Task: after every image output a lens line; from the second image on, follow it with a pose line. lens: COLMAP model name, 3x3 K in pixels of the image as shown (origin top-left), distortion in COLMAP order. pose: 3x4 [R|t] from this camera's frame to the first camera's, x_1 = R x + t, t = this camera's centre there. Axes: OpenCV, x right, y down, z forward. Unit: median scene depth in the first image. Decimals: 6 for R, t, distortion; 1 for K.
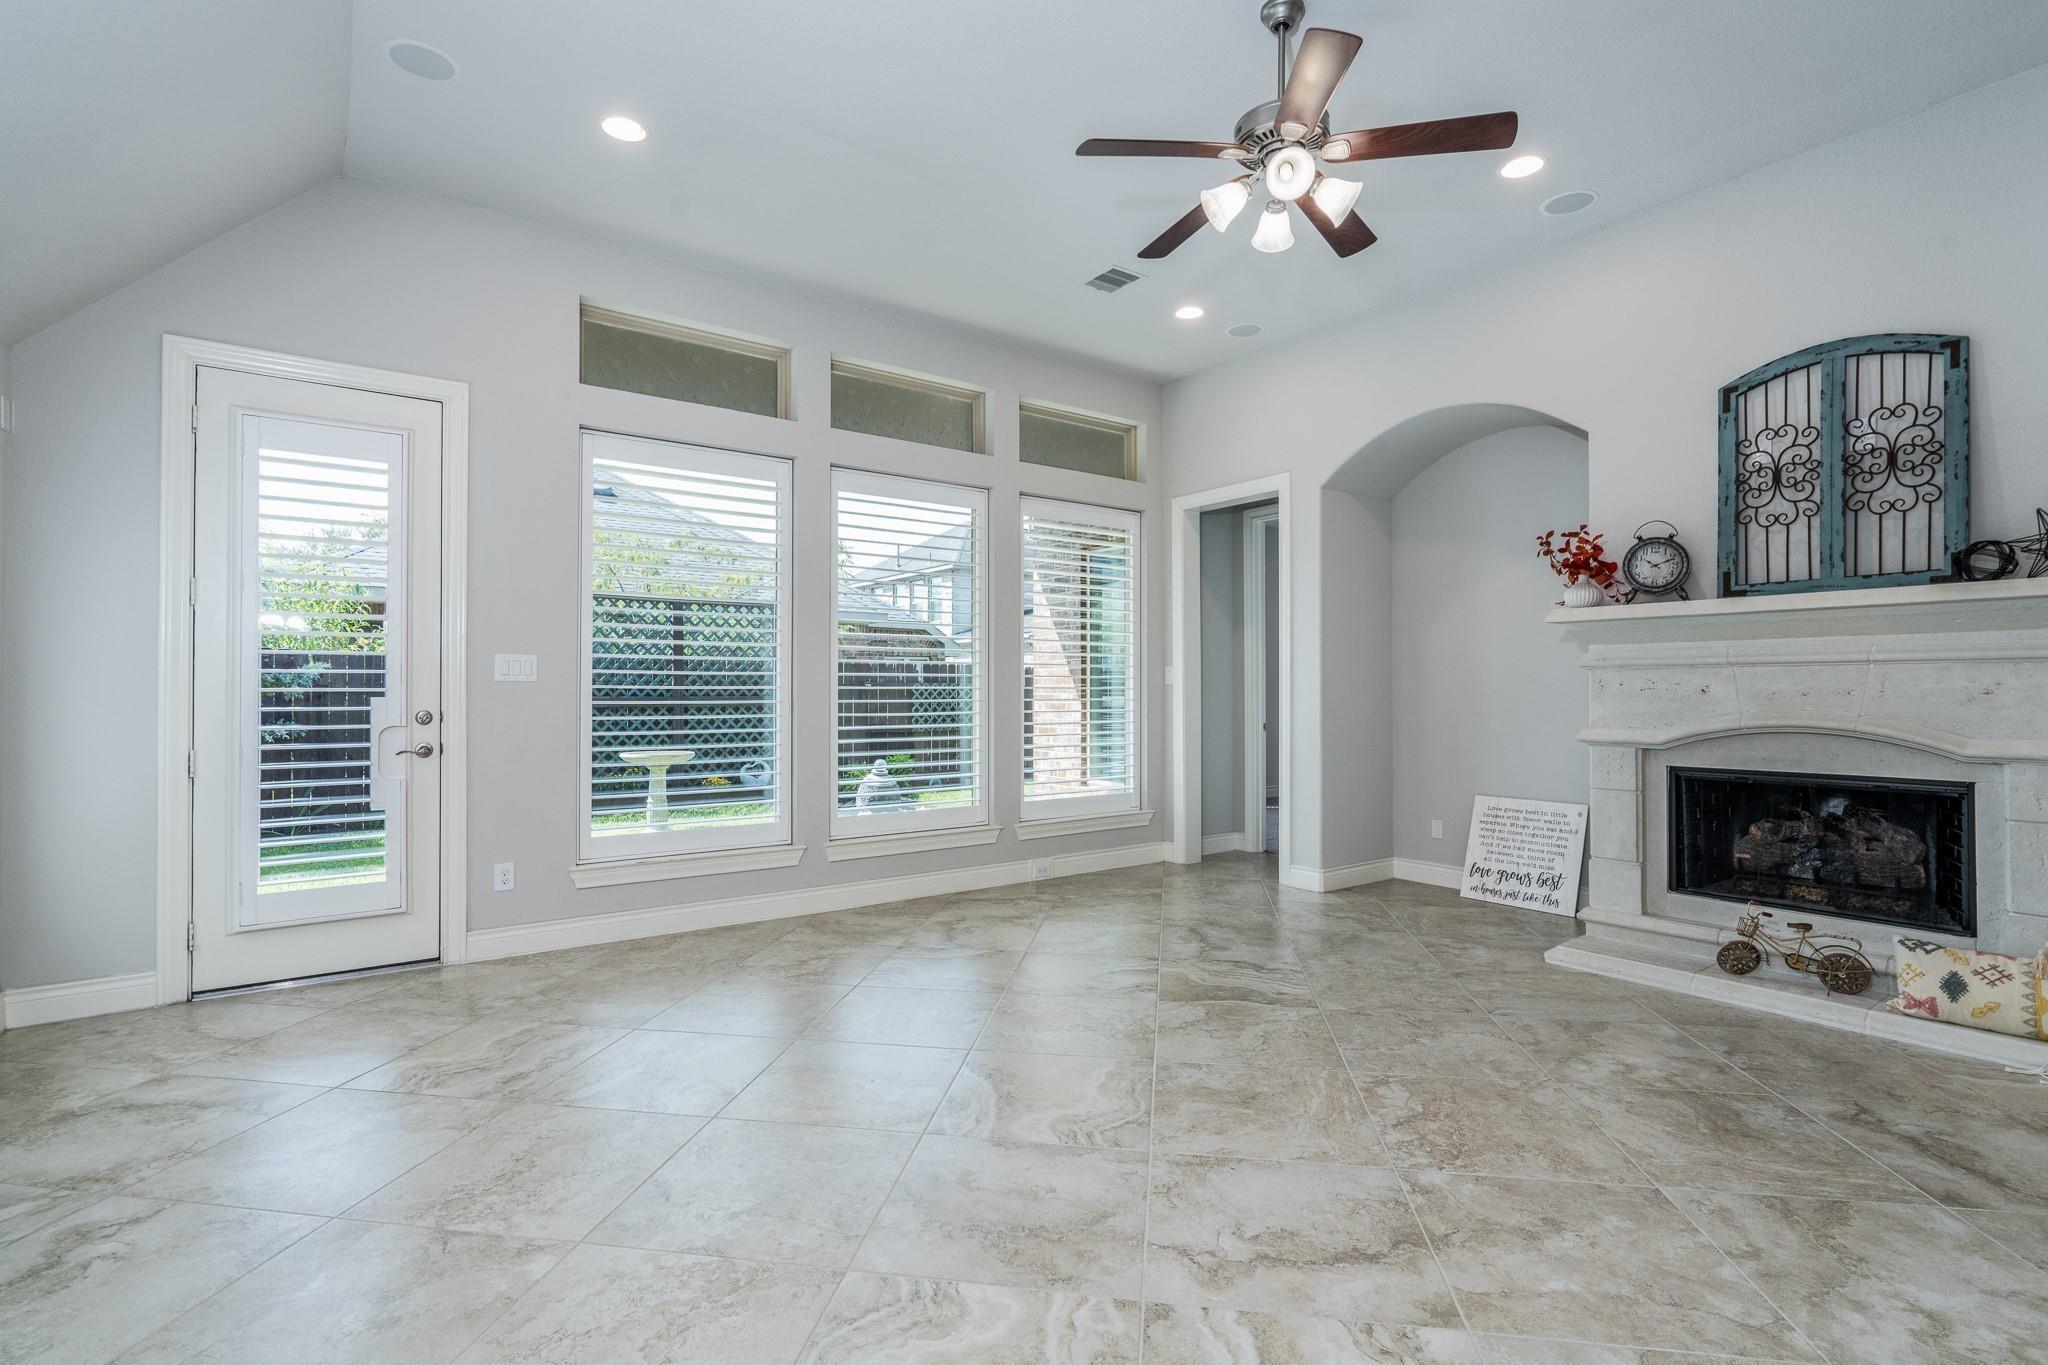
lens RADIAL K [[938.4, 0, 1017.3], [0, 938.4, 683.2], [0, 0, 1]] dist [-0.005474, 0.001657]
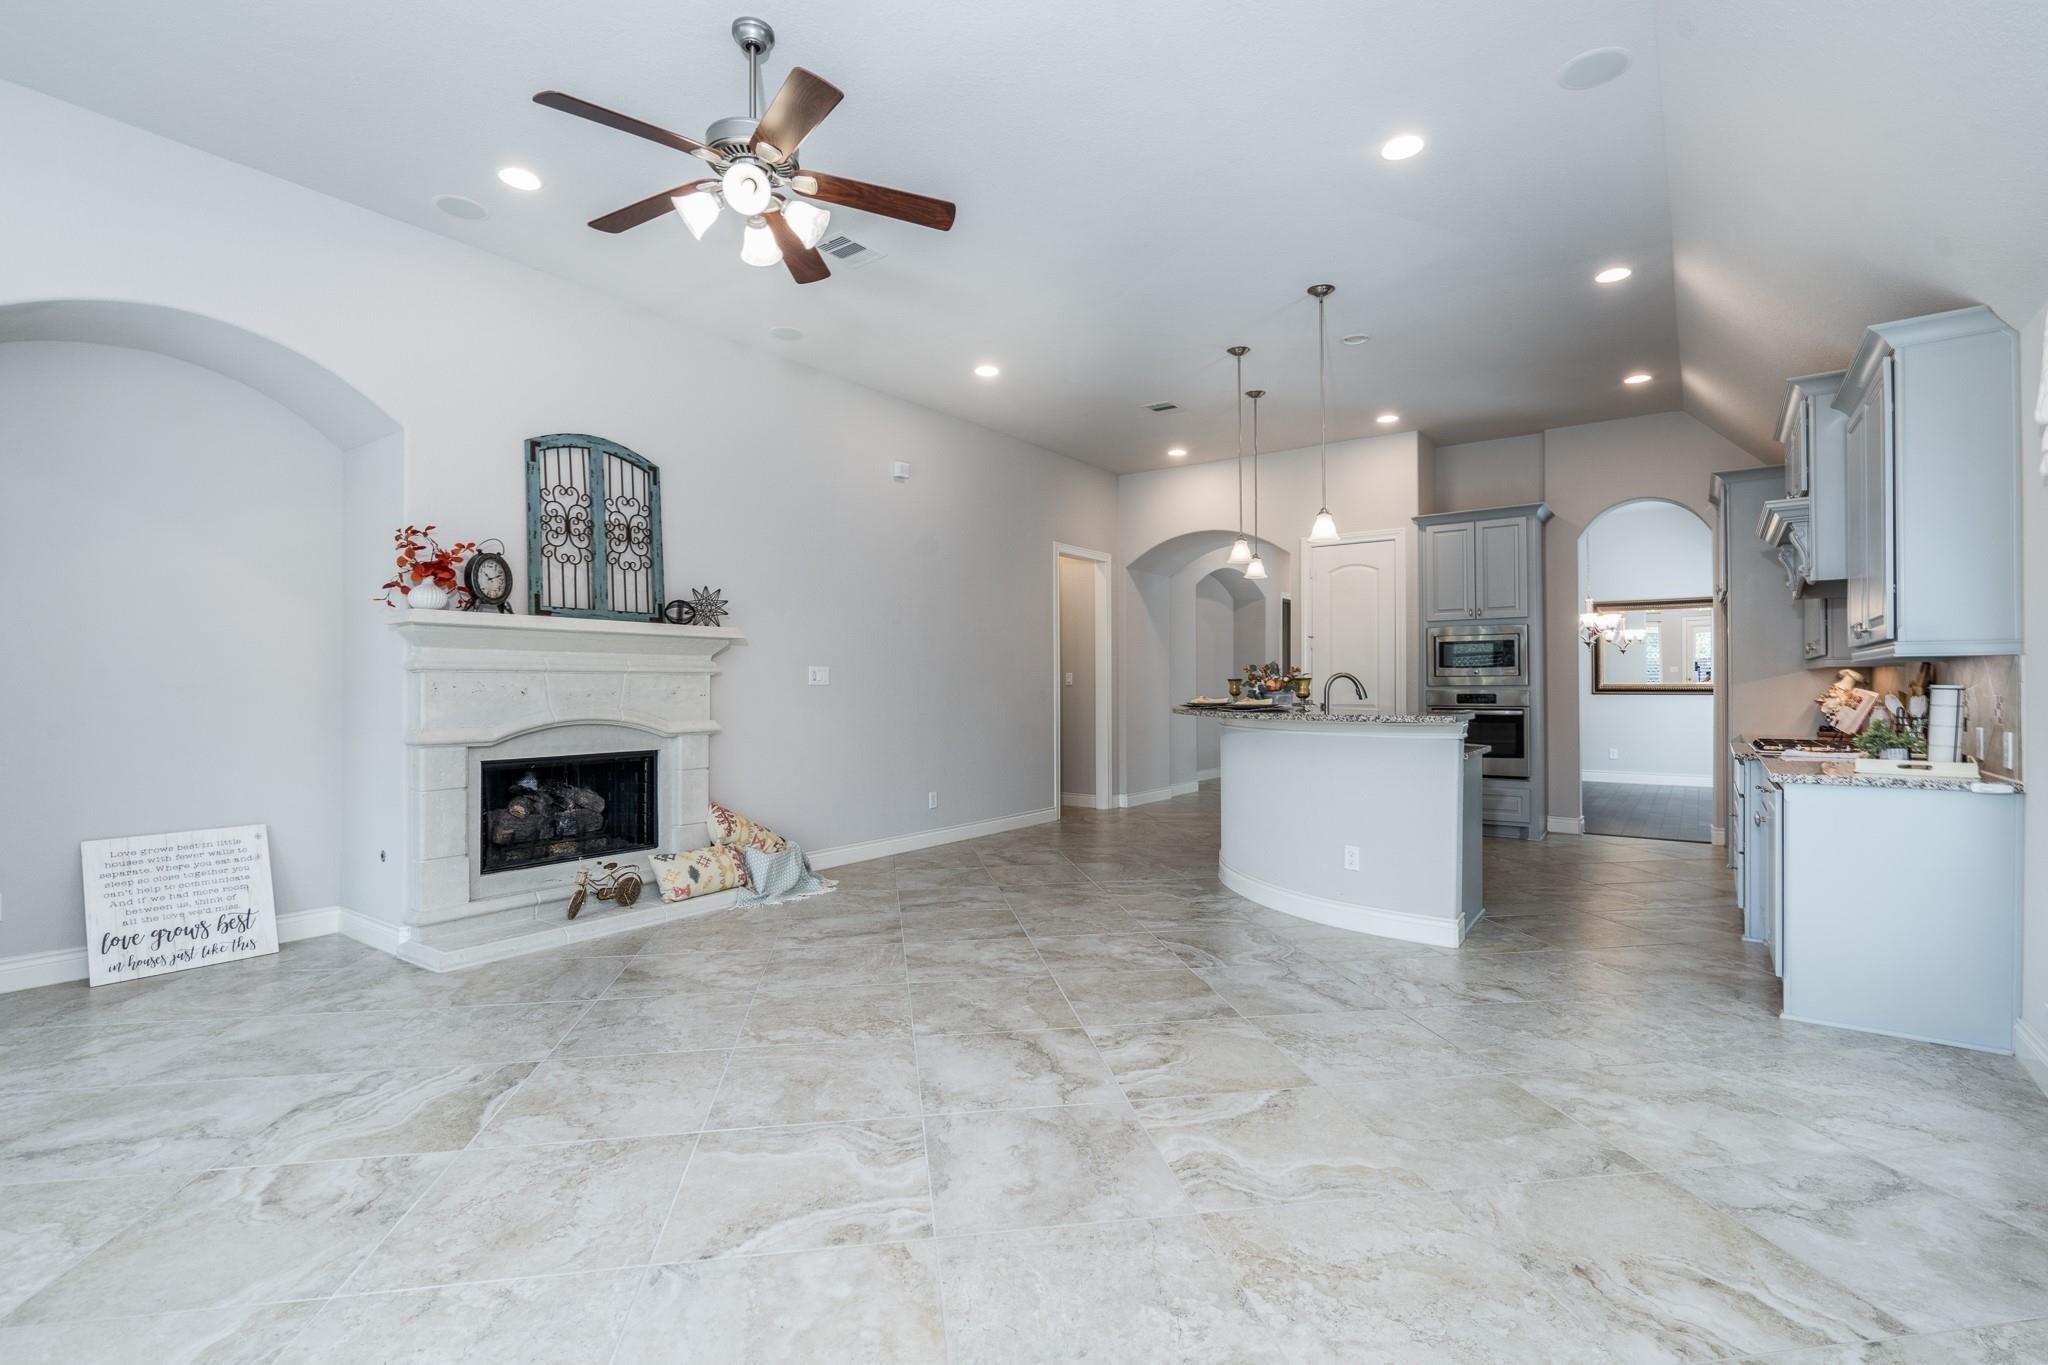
lens RADIAL K [[938.4, 0, 1042.7], [0, 938.4, 680.3], [0, 0, 1]] dist [-0.005474, 0.001657]
pose [[-0.325070, 0.009286, 0.945644, -0.625163], [-0.005020, 0.999921, -0.011545, 0.002961], [-0.945677, -0.008500, -0.324997, 0.815436]]
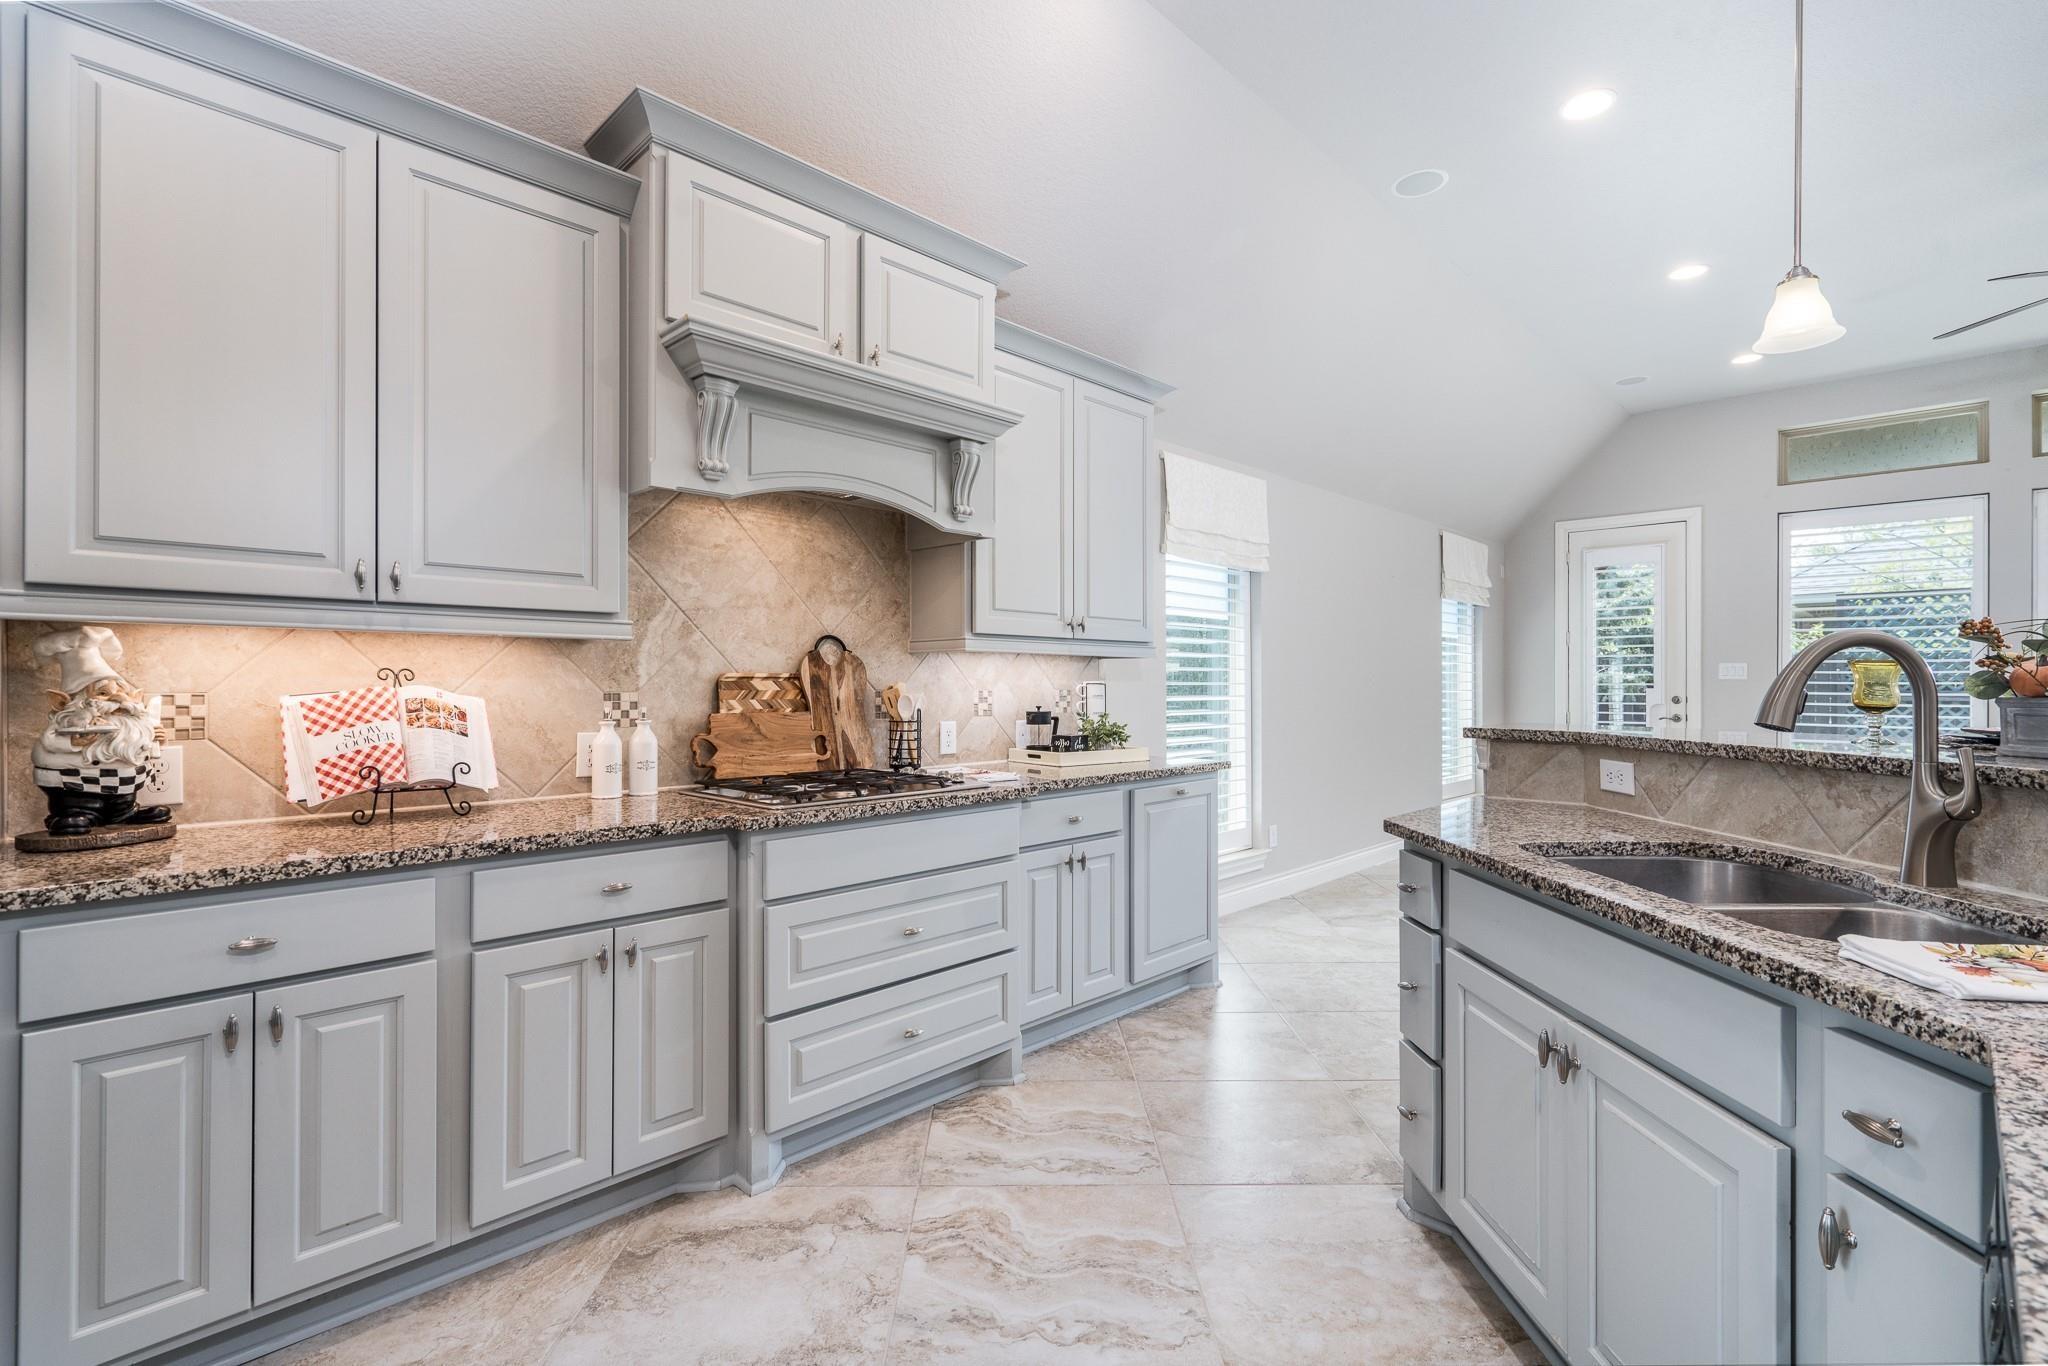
lens RADIAL K [[938.4, 0, 1017.0], [0, 938.4, 680.9], [0, 0, 1]] dist [-0.005474, 0.001657]
pose [[0.150831, -0.002910, -0.988555, 1.051374], [0.007681, 0.999969, -0.001772, -0.006759], [0.988530, -0.007325, 0.150849, -0.575356]]
